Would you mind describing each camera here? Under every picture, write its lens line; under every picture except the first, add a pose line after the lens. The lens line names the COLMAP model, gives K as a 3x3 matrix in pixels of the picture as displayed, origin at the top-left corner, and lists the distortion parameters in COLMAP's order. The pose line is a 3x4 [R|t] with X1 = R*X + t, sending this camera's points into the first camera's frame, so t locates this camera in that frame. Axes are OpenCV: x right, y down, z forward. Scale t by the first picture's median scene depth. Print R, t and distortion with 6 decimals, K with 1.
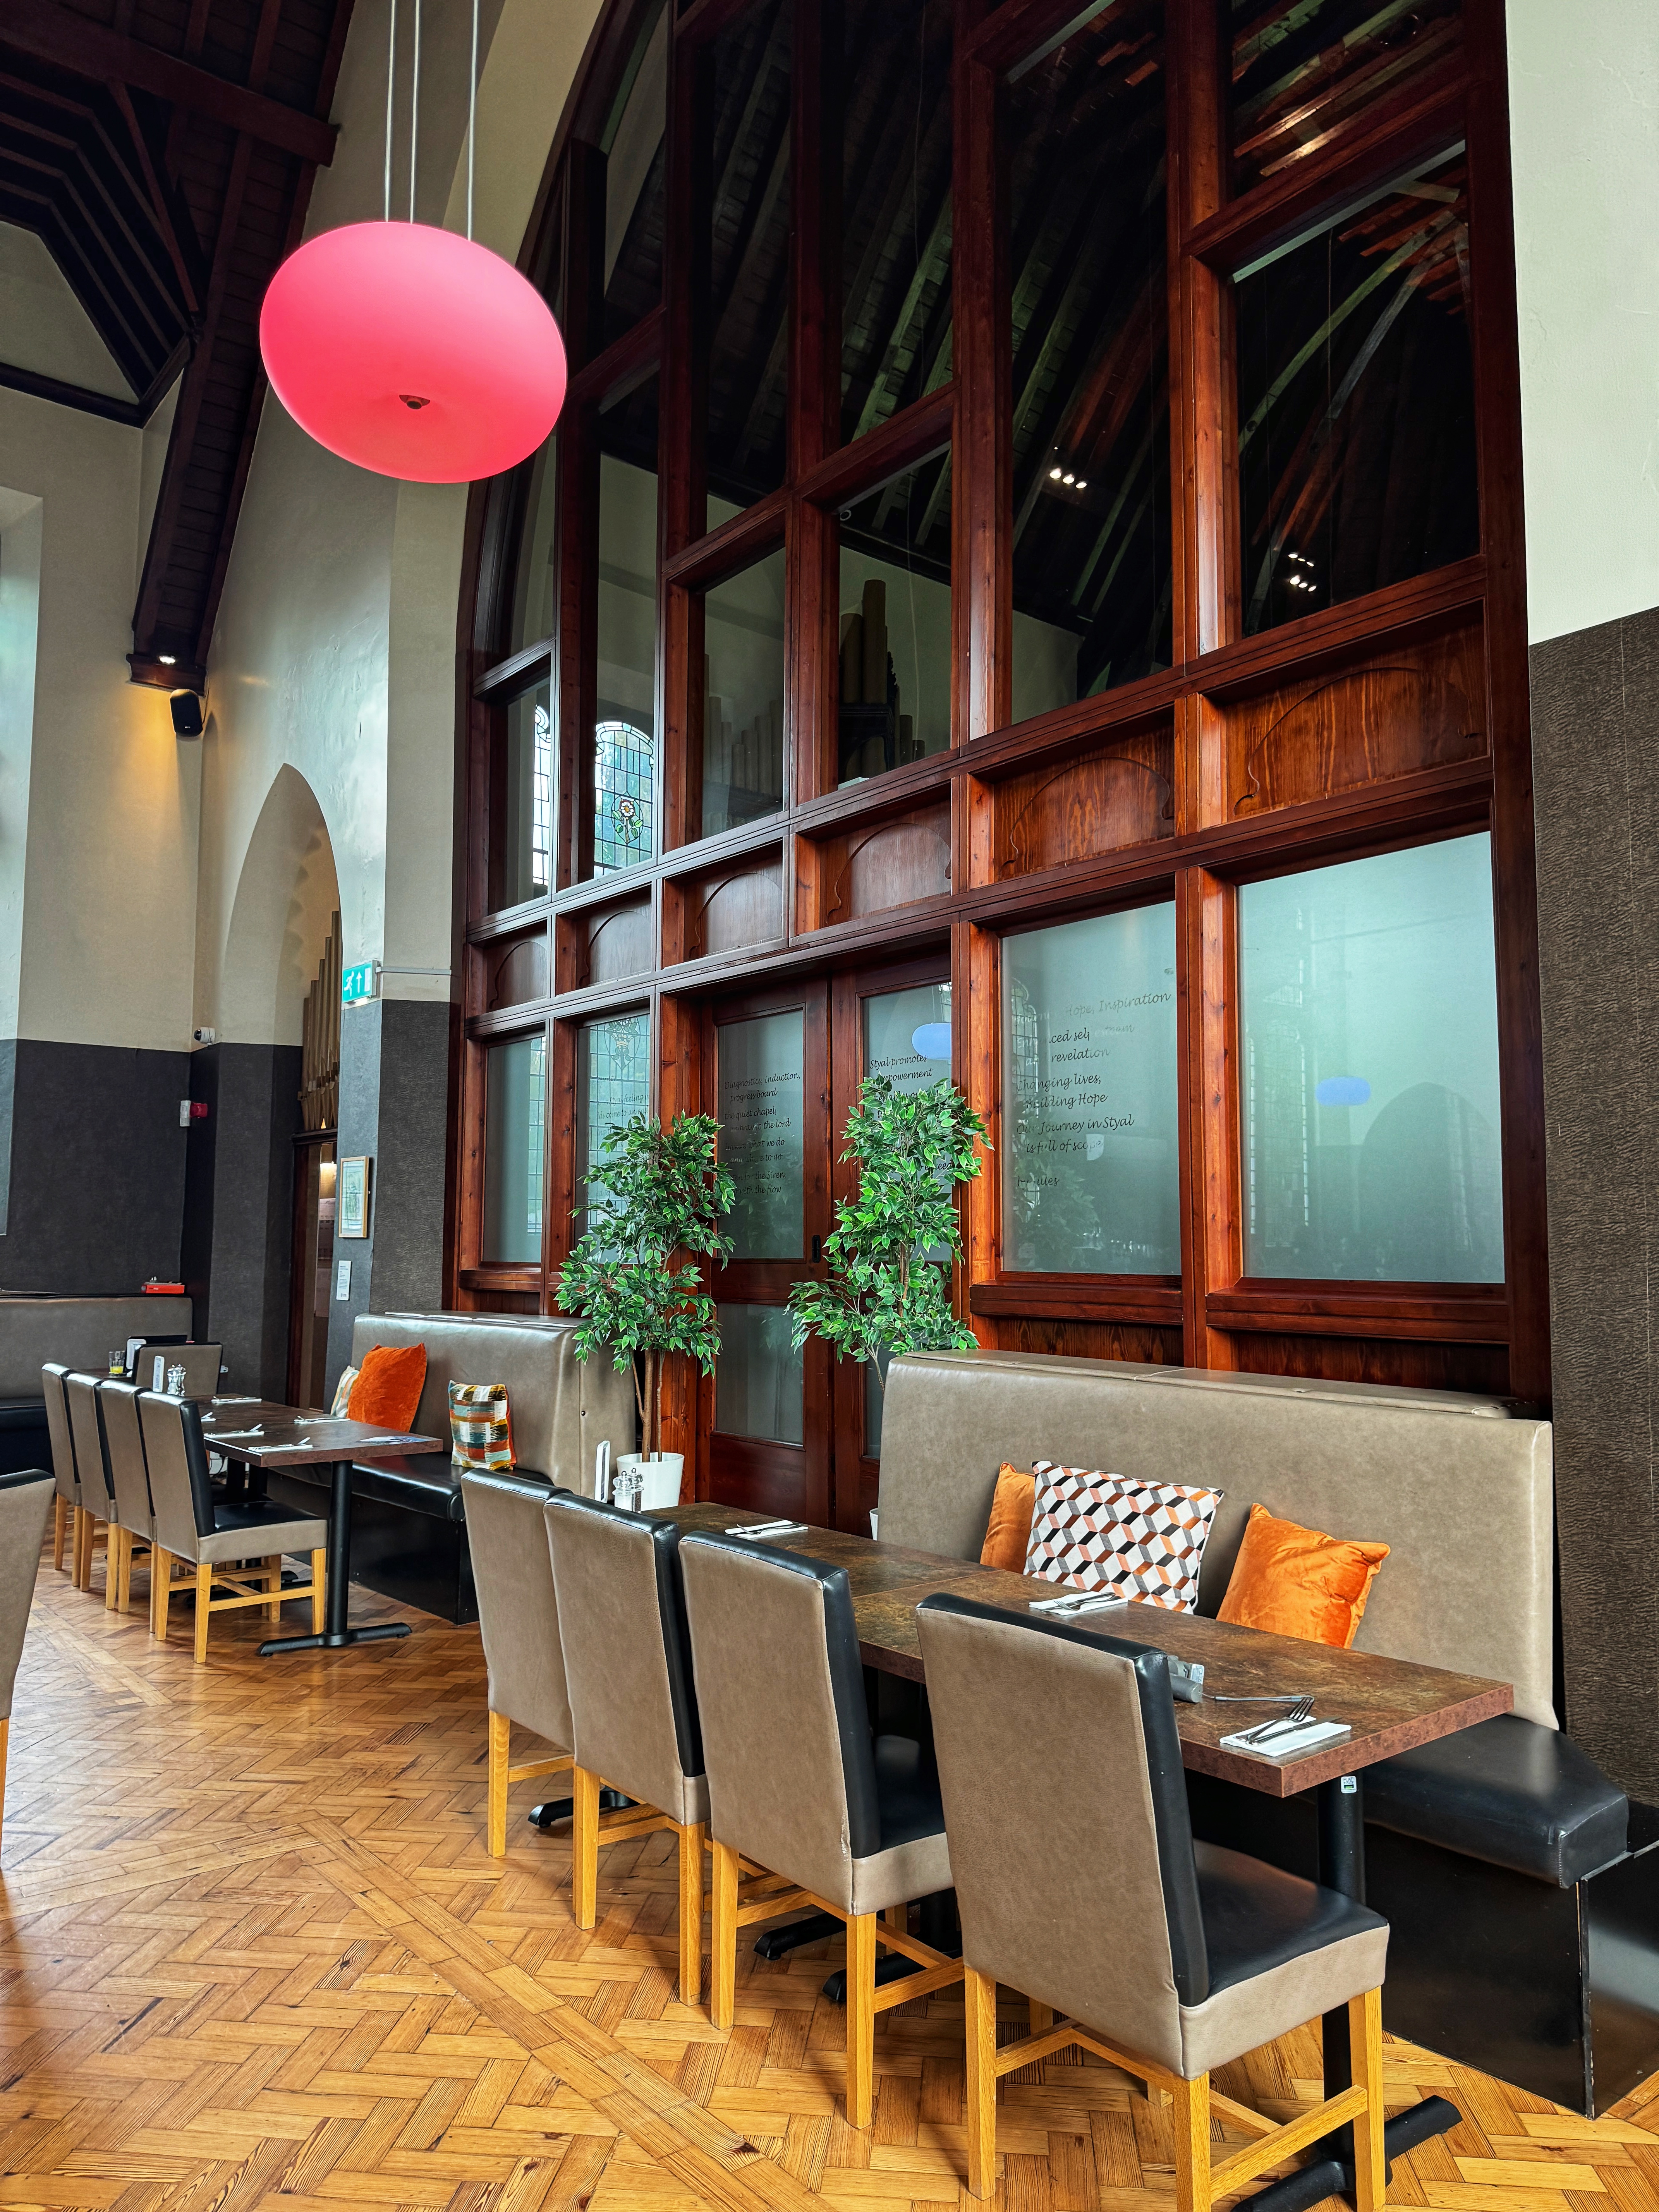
lens RADIAL K [[1559.4, 0, 781.6], [0, 1559.4, 1108.6], [0, 0, 1]] dist [0.064614, -0.073578]
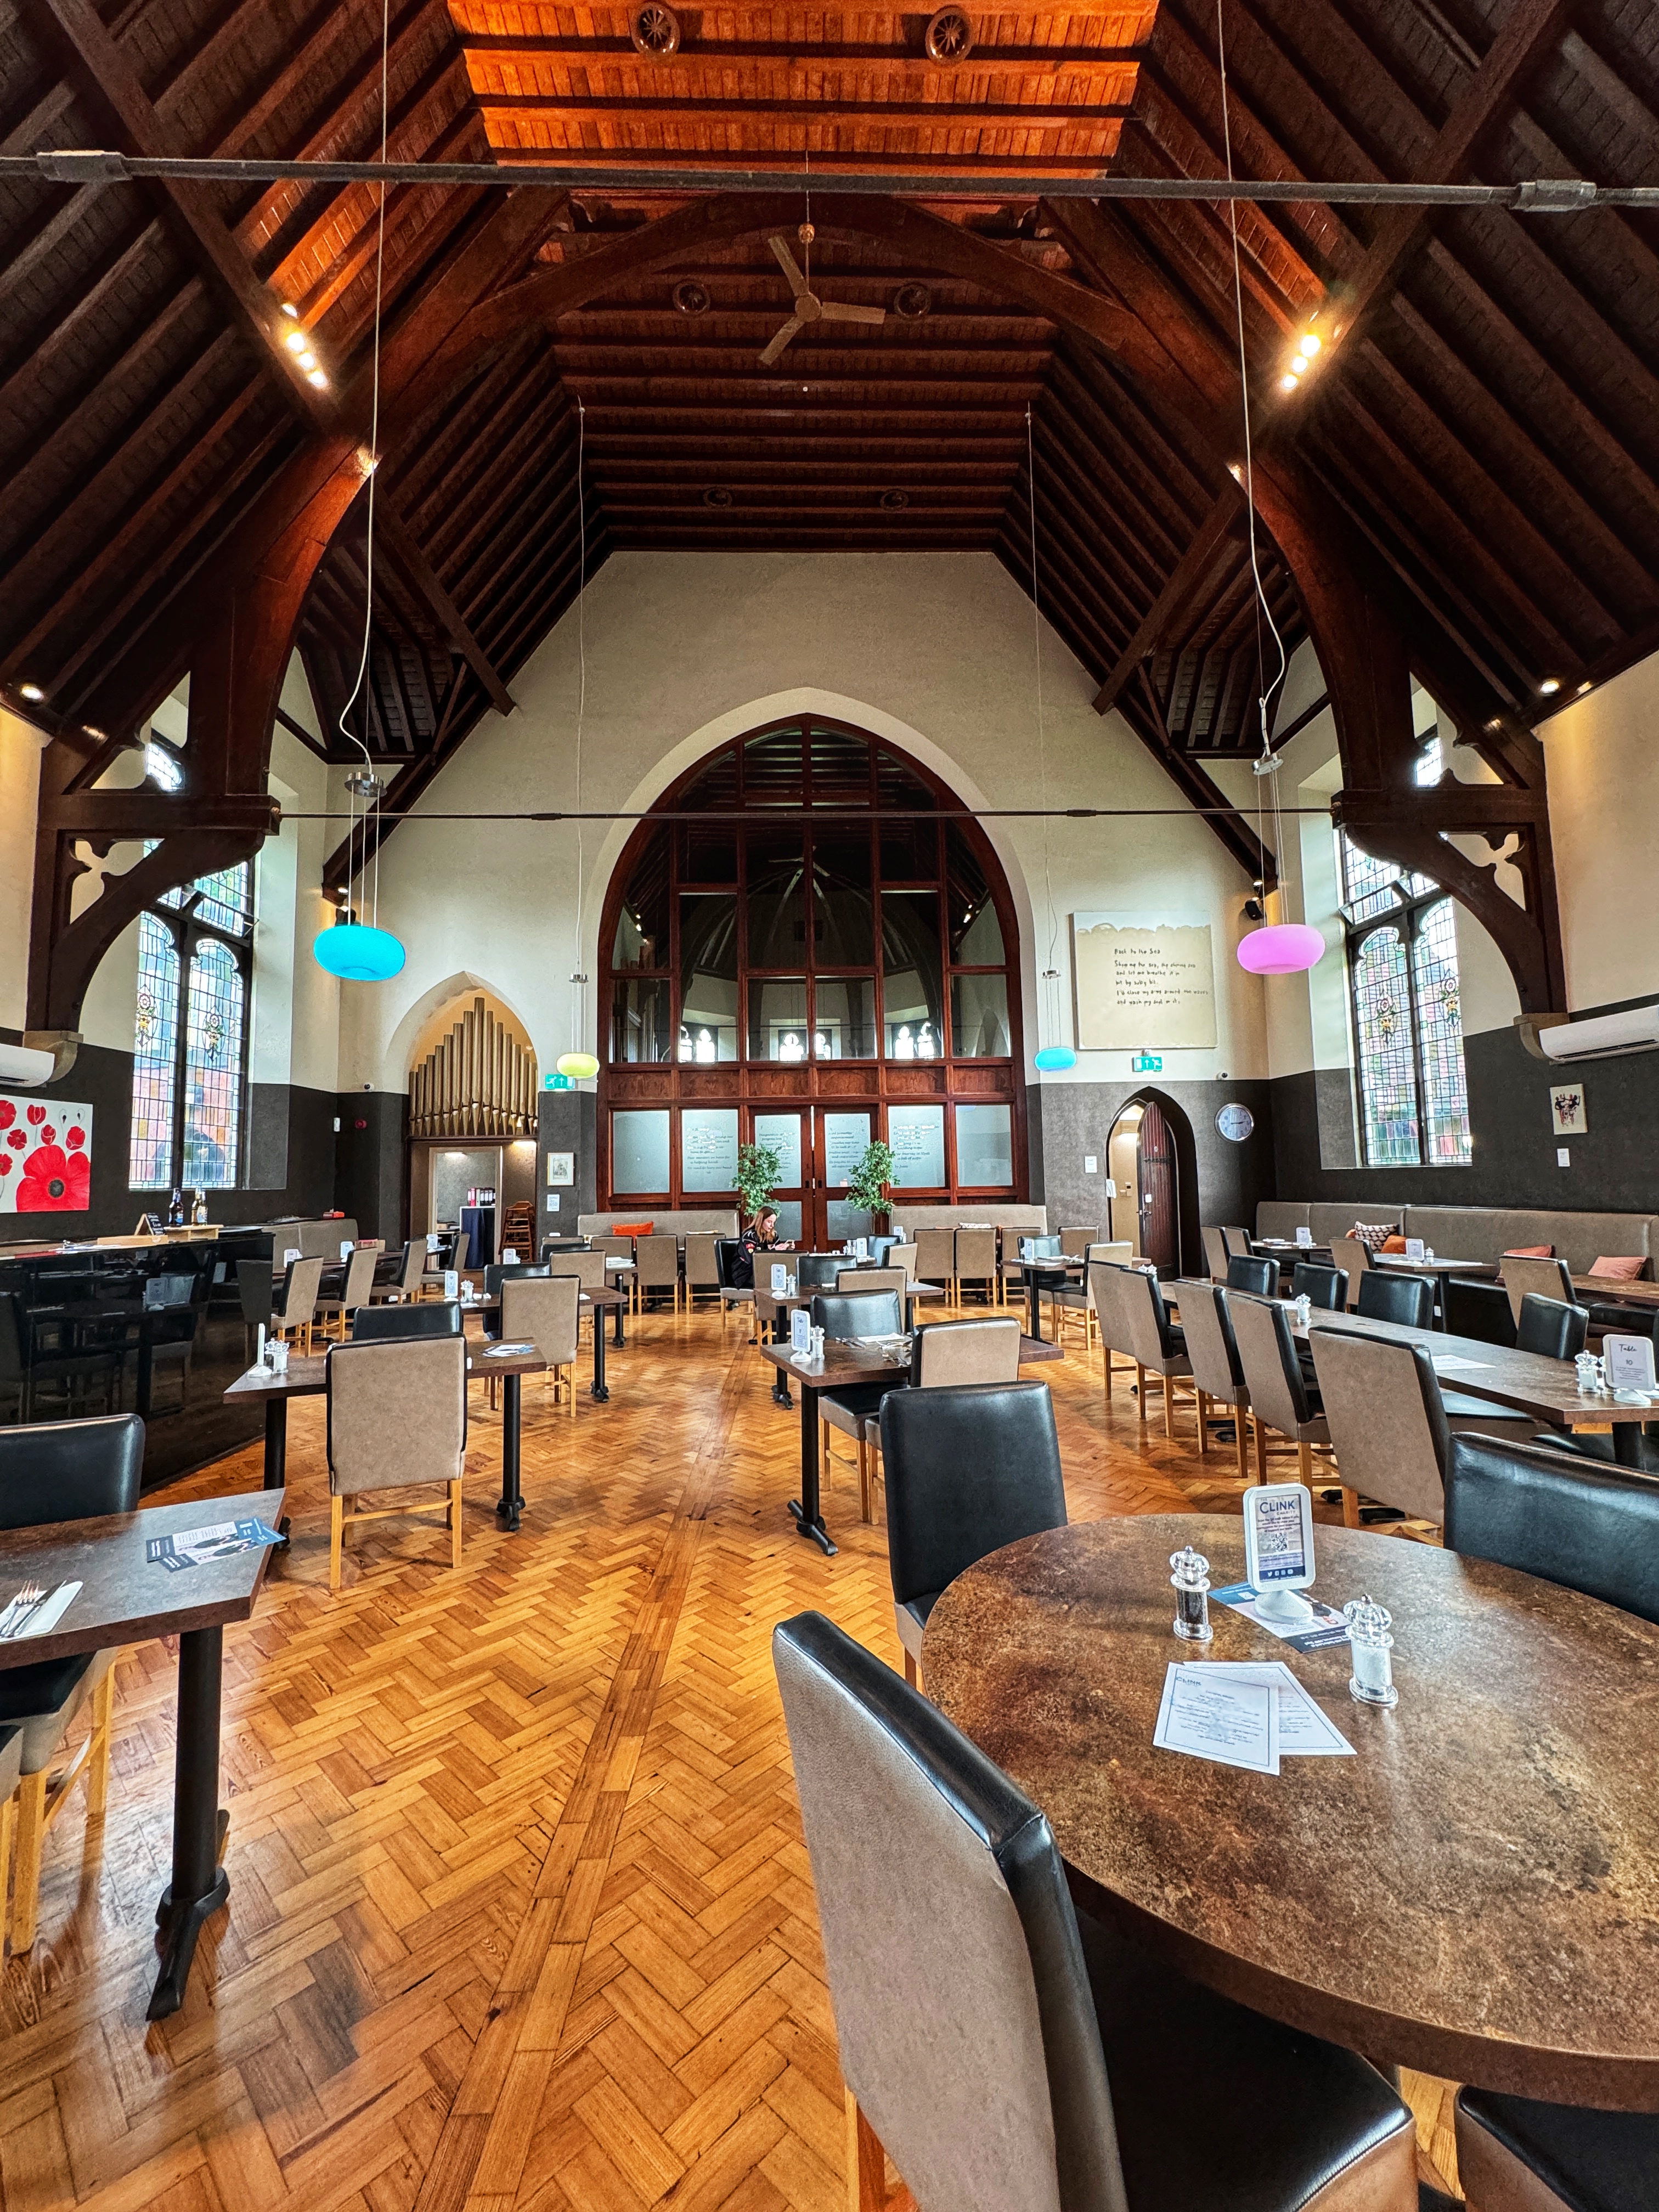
lens RADIAL K [[886.0, 0, 826.2], [0, 886.0, 1111.8], [0, 0, 1]] dist [-0.001162, -0.001061]
pose [[0.579171, 0.045917, 0.813912, -2.355801], [-0.046088, 0.998660, -0.023543, -0.045425], [-0.813902, -0.023876, 0.580511, -0.291985]]
